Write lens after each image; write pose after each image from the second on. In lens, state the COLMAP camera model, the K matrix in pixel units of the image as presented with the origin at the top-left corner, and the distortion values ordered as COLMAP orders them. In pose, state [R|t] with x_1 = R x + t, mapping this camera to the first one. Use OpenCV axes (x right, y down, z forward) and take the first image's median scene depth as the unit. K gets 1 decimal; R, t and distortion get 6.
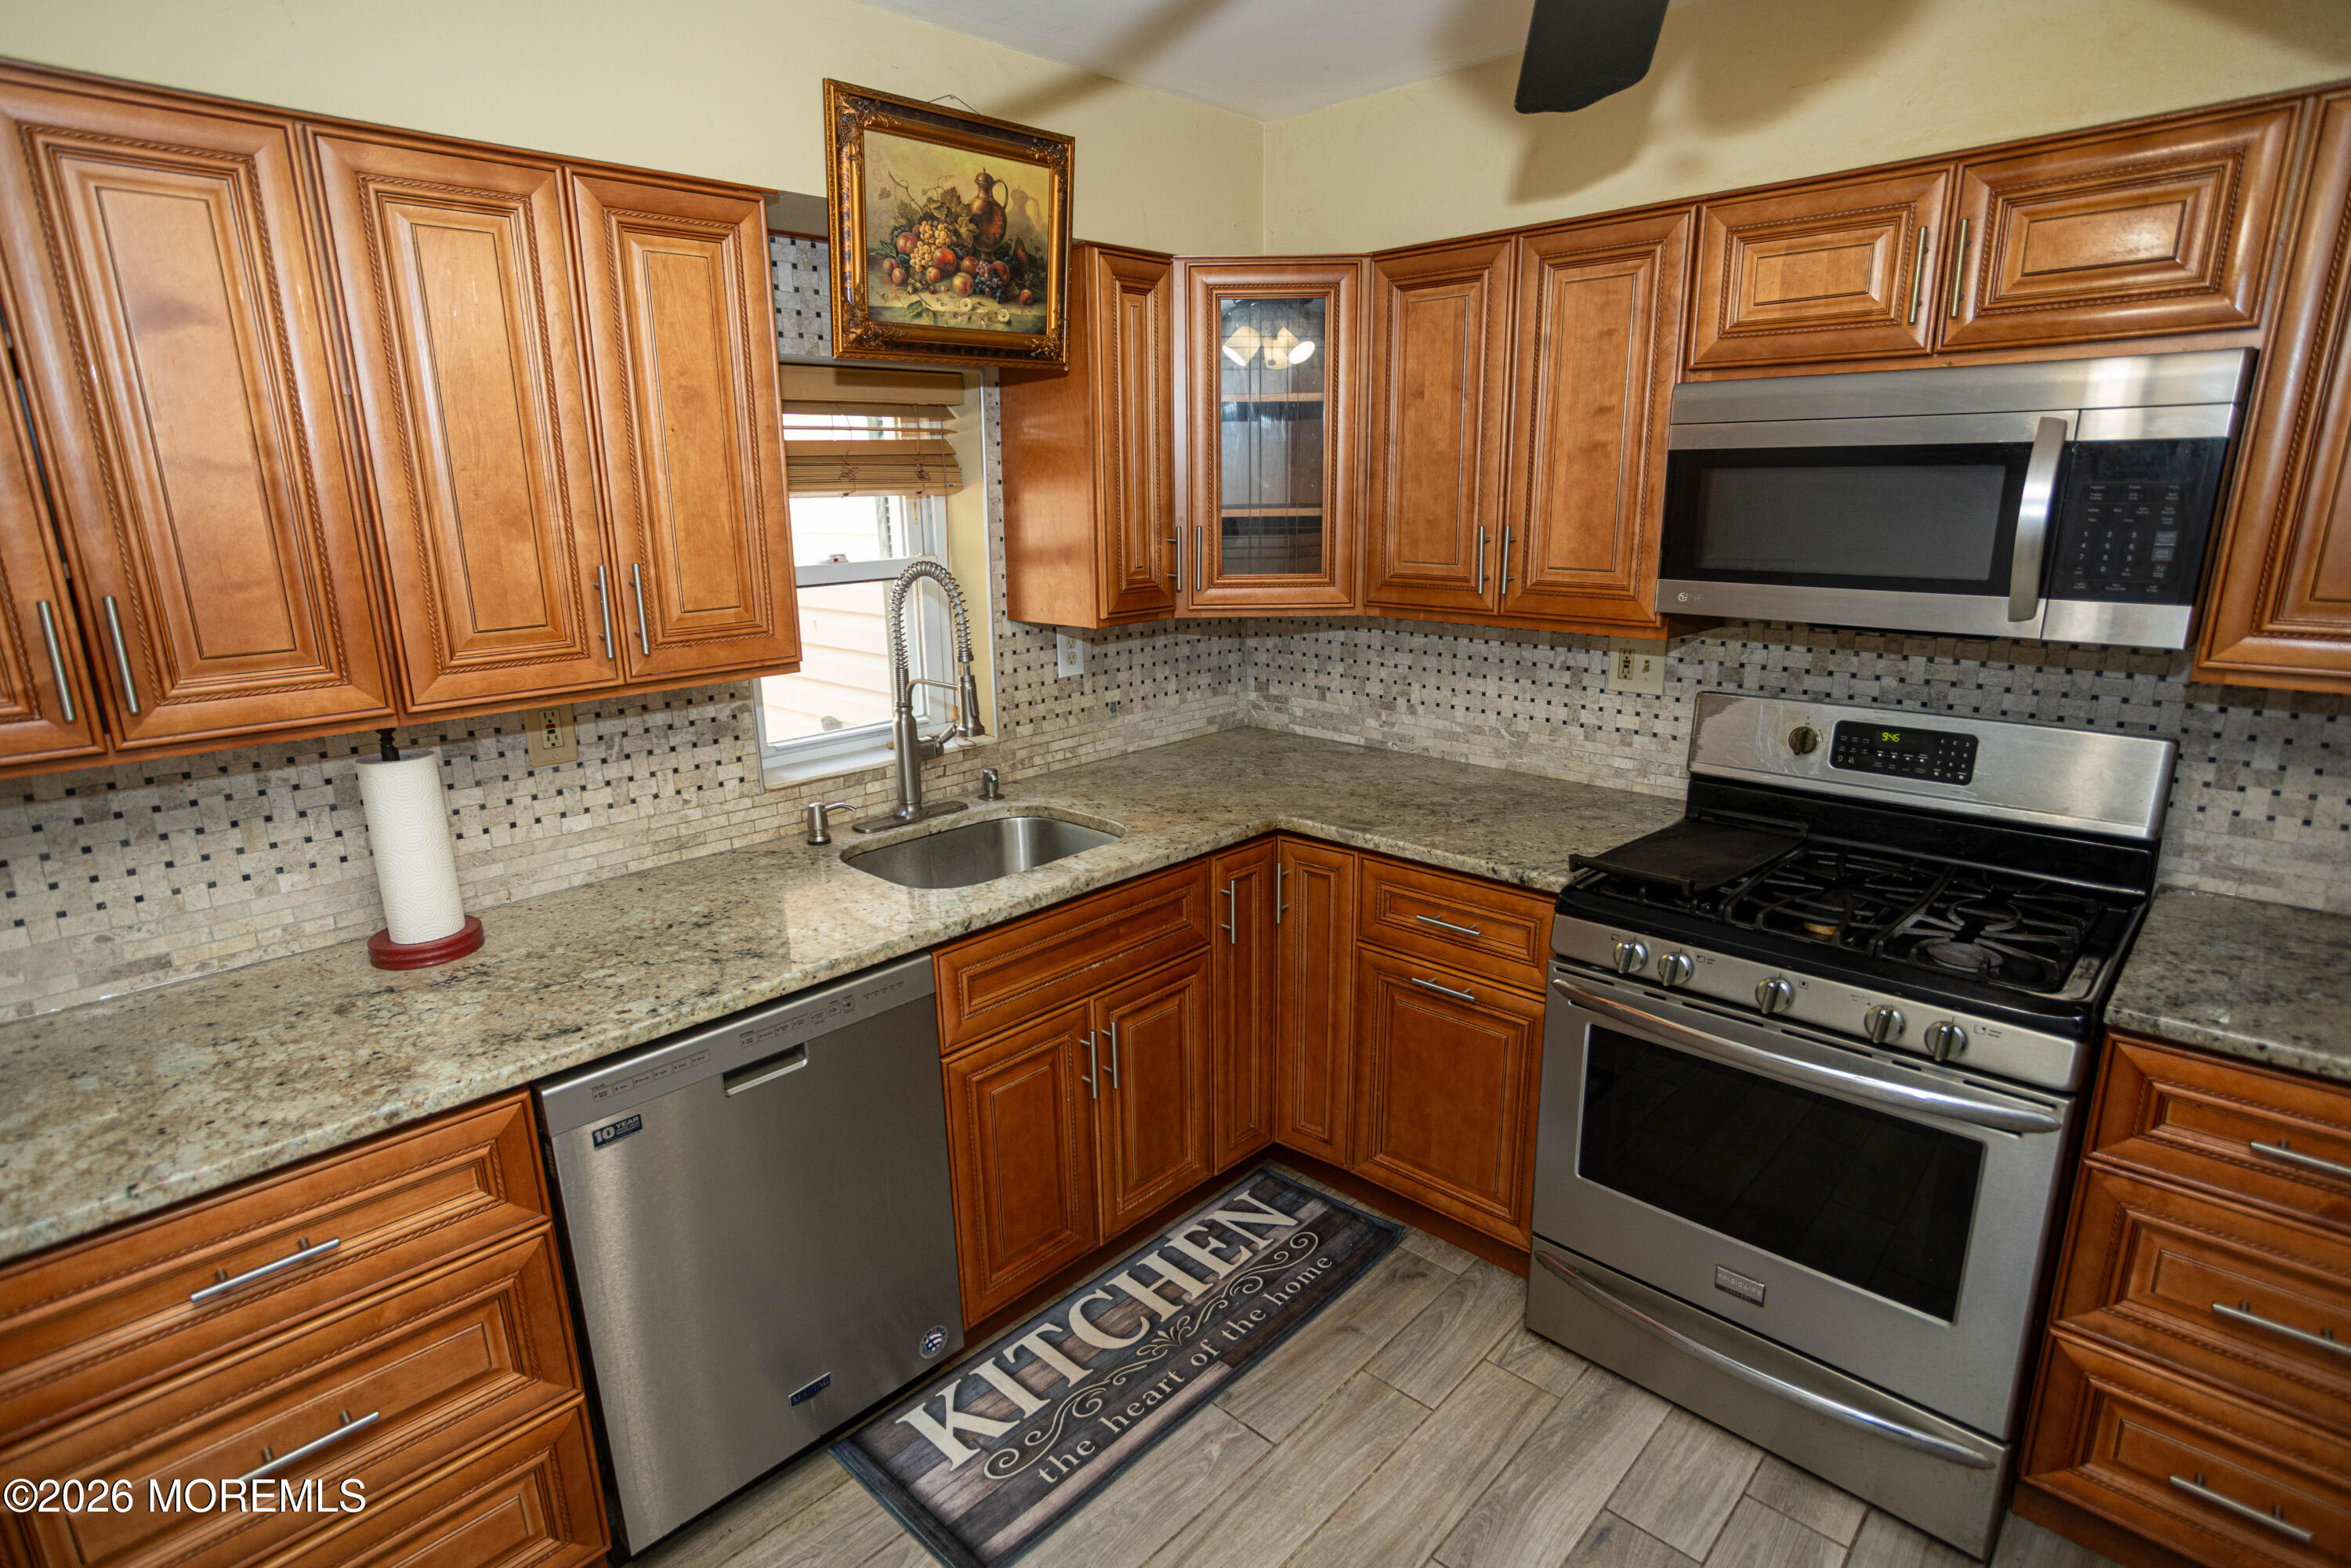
lens RADIAL K [[1184.2, 0, 1160.4], [0, 1184.2, 784.8], [0, 0, 1]] dist [-0.054367, 0.032194]
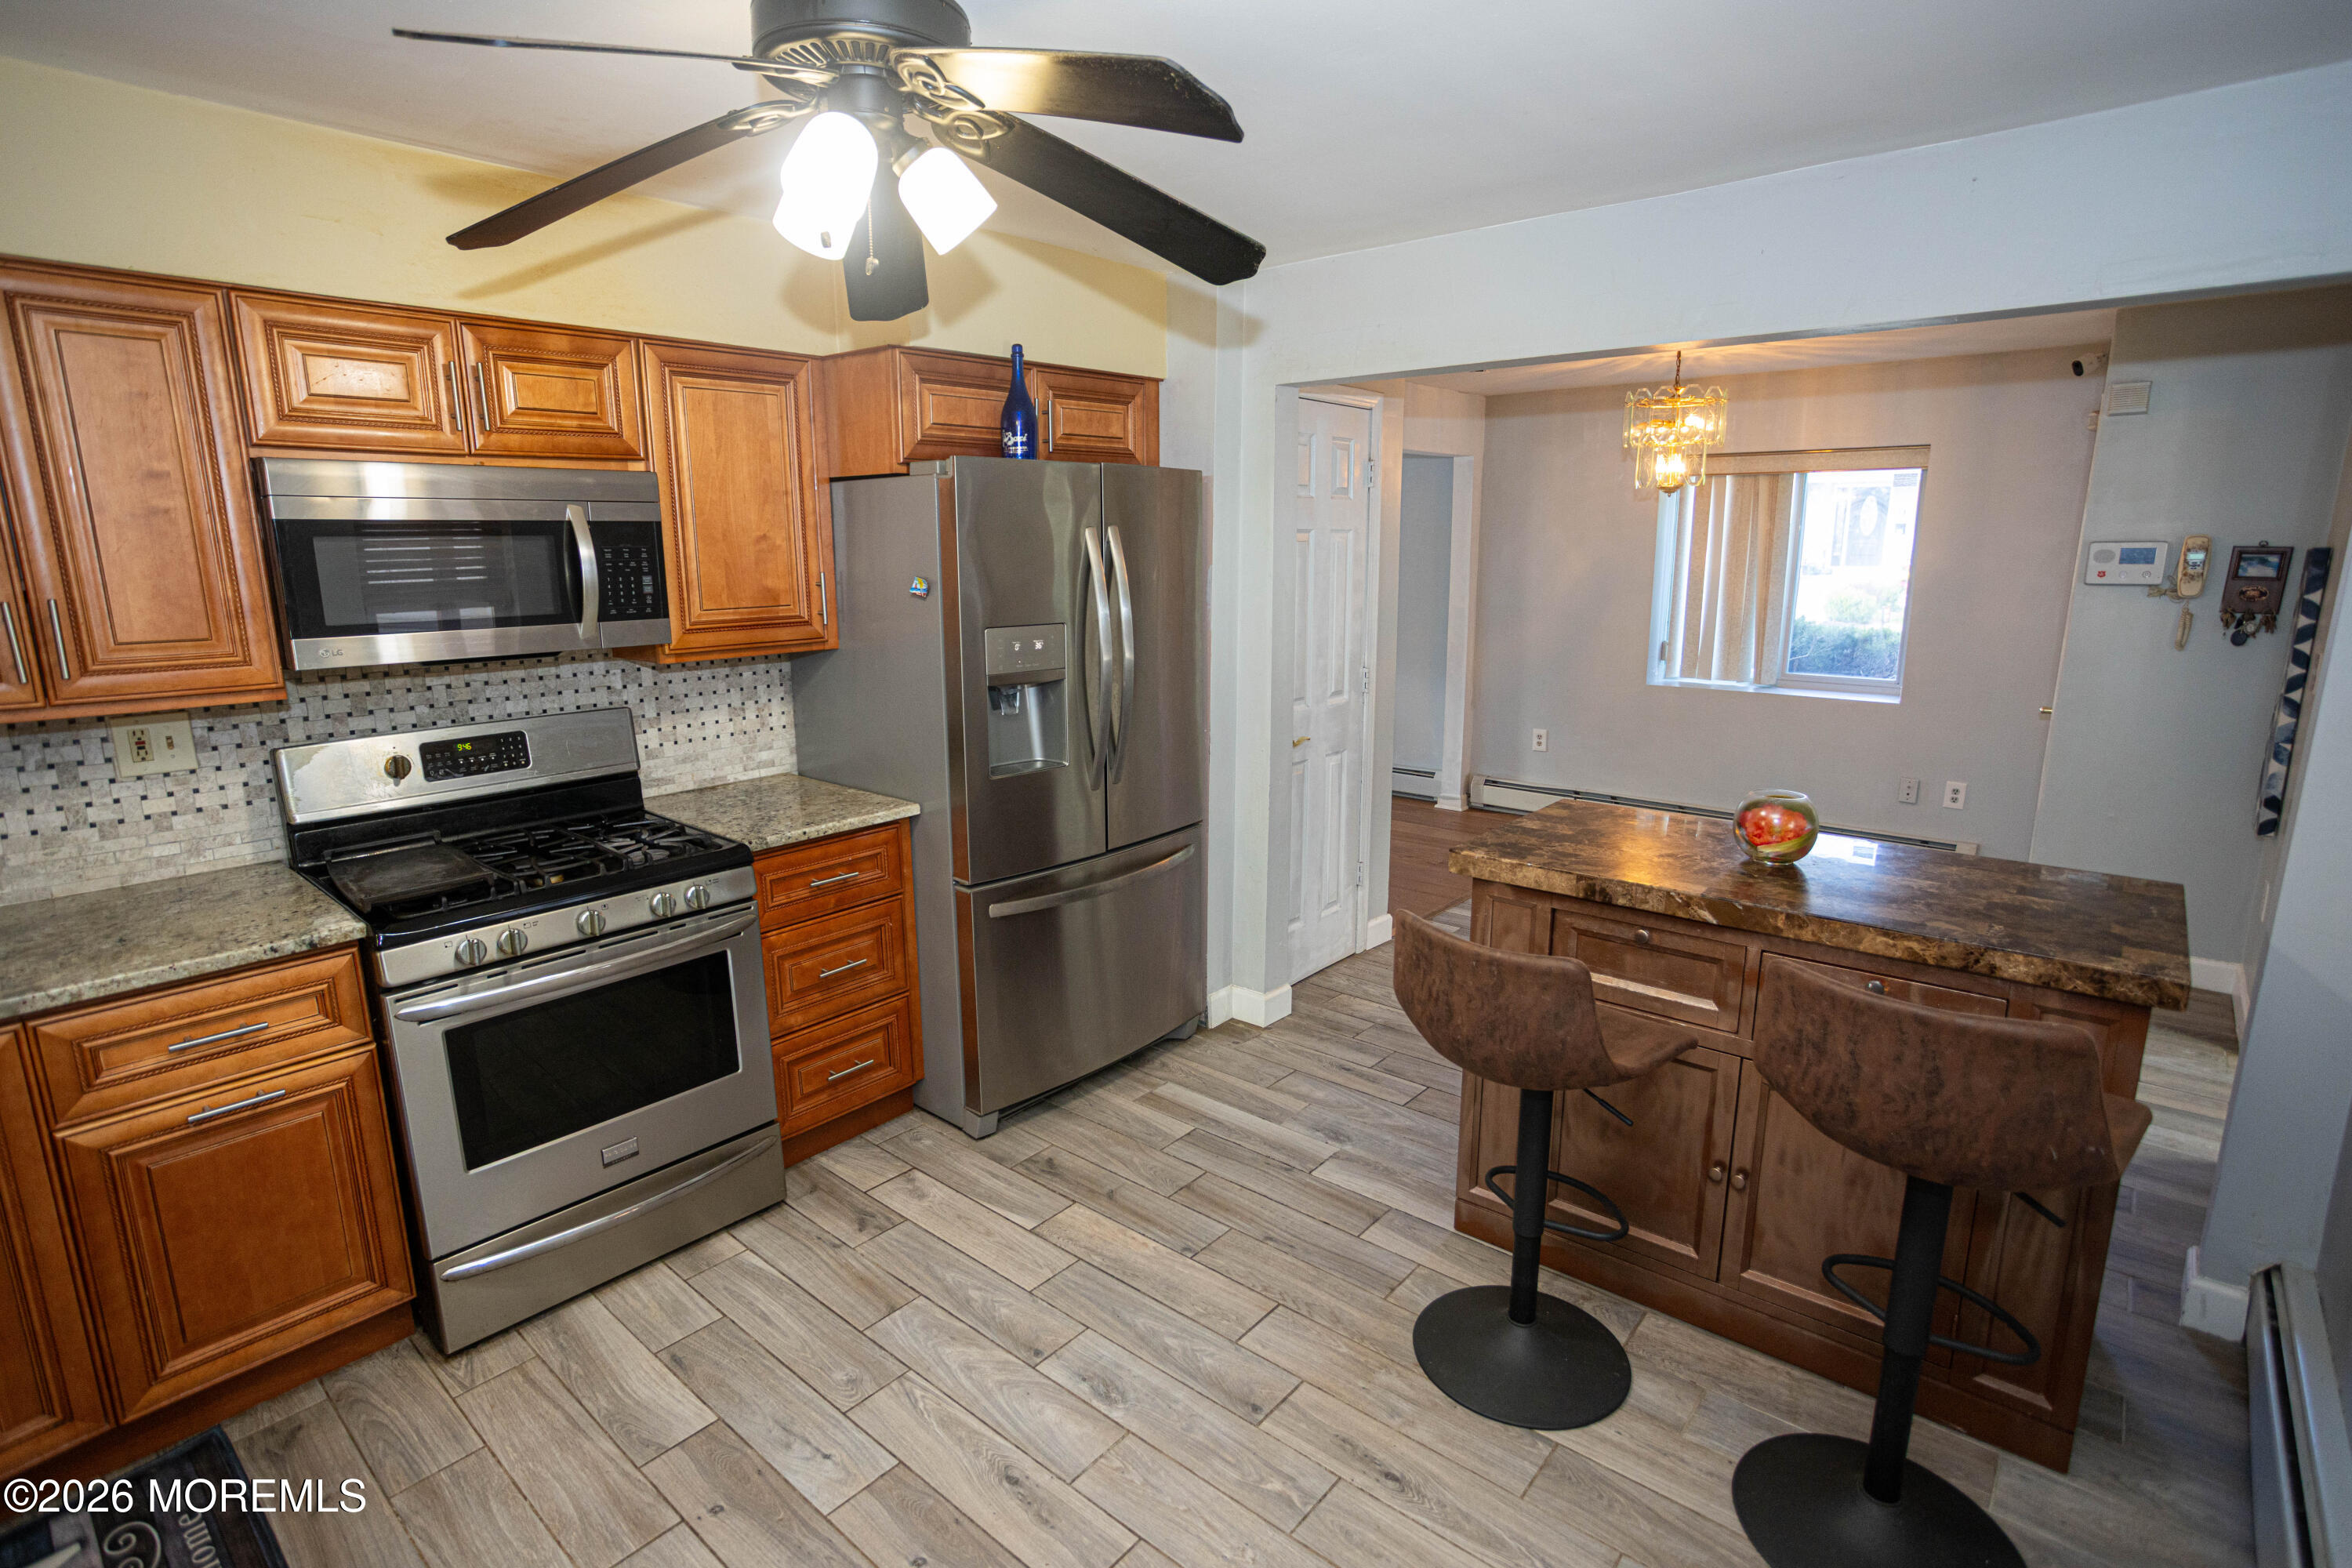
lens RADIAL K [[1153.2, 0, 1164.6], [0, 1153.2, 785.7], [0, 0, 1]] dist [-0.057491, 0.032657]
pose [[-0.059766, -0.188536, 0.980246, -0.624576], [0.255613, 0.946369, 0.197605, -0.048358], [-0.964930, 0.262374, -0.008369, 0.272832]]
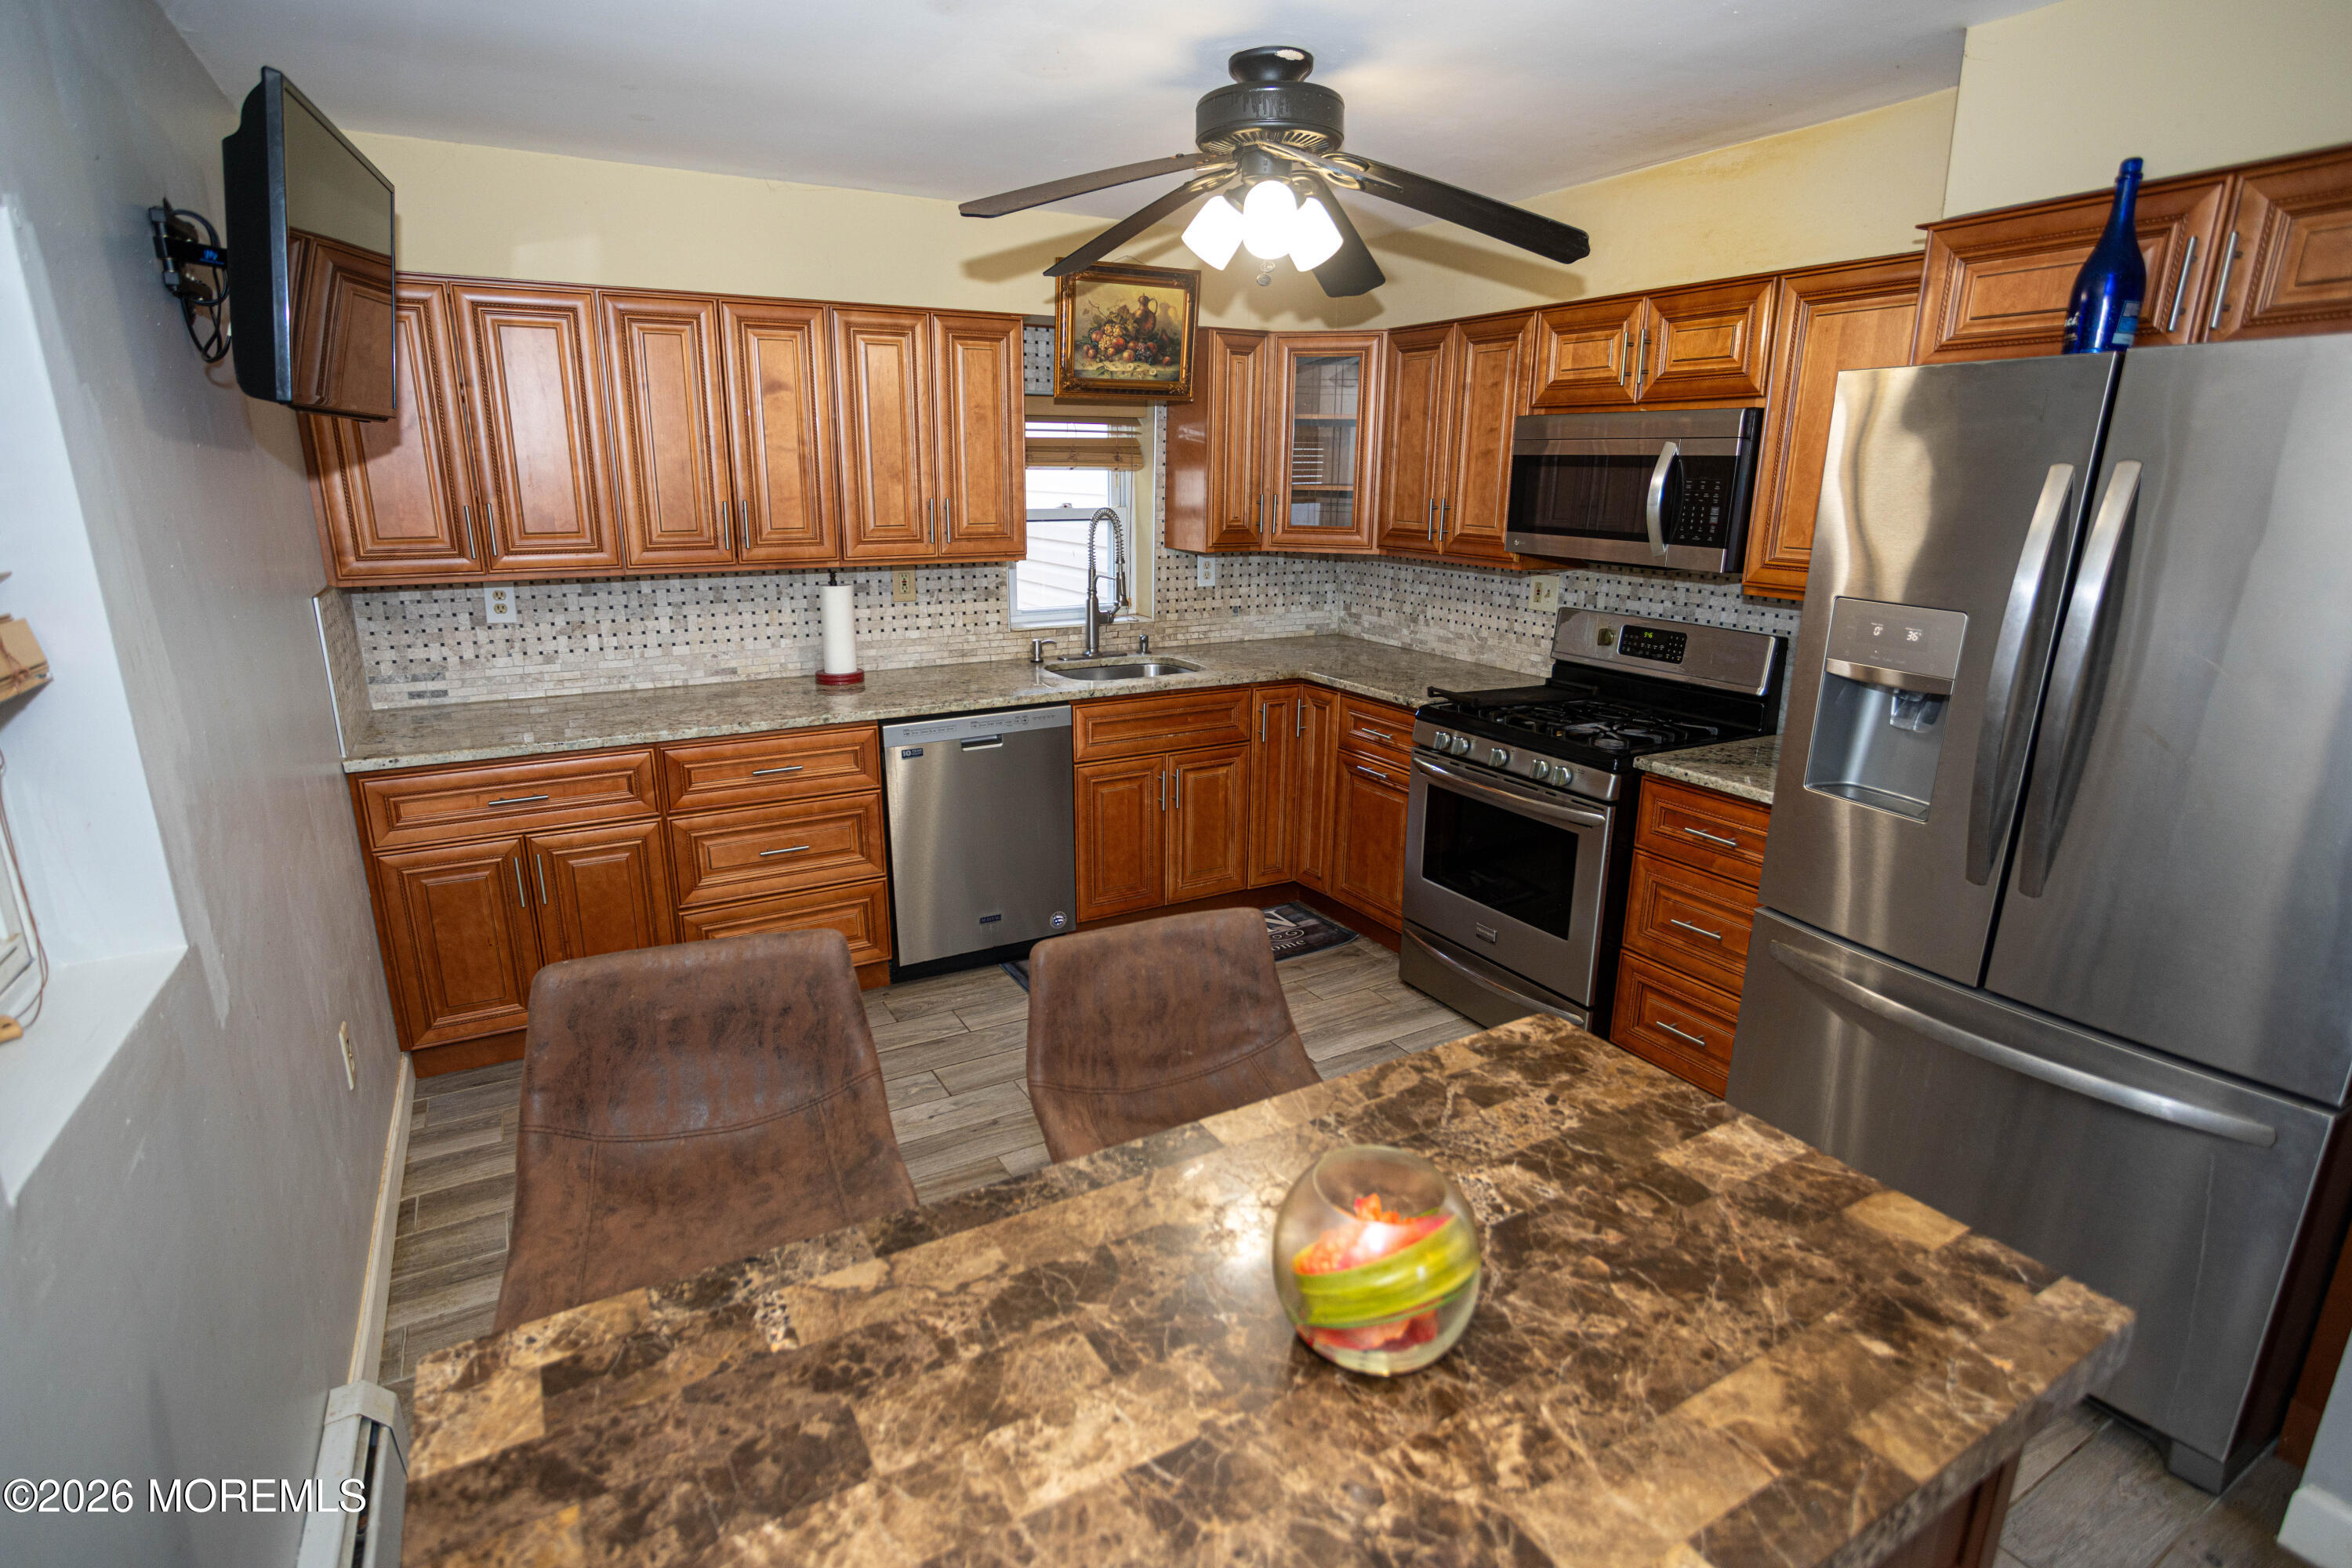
lens RADIAL K [[1162.2, 0, 1158.1], [0, 1162.2, 781.3], [0, 0, 1]] dist [-0.065192, 0.037917]
pose [[0.957905, 0.098283, -0.269736, 0.412303], [-0.094267, 0.995158, 0.027835, 0.176080], [0.271166, -0.001236, 0.962532, -0.701876]]
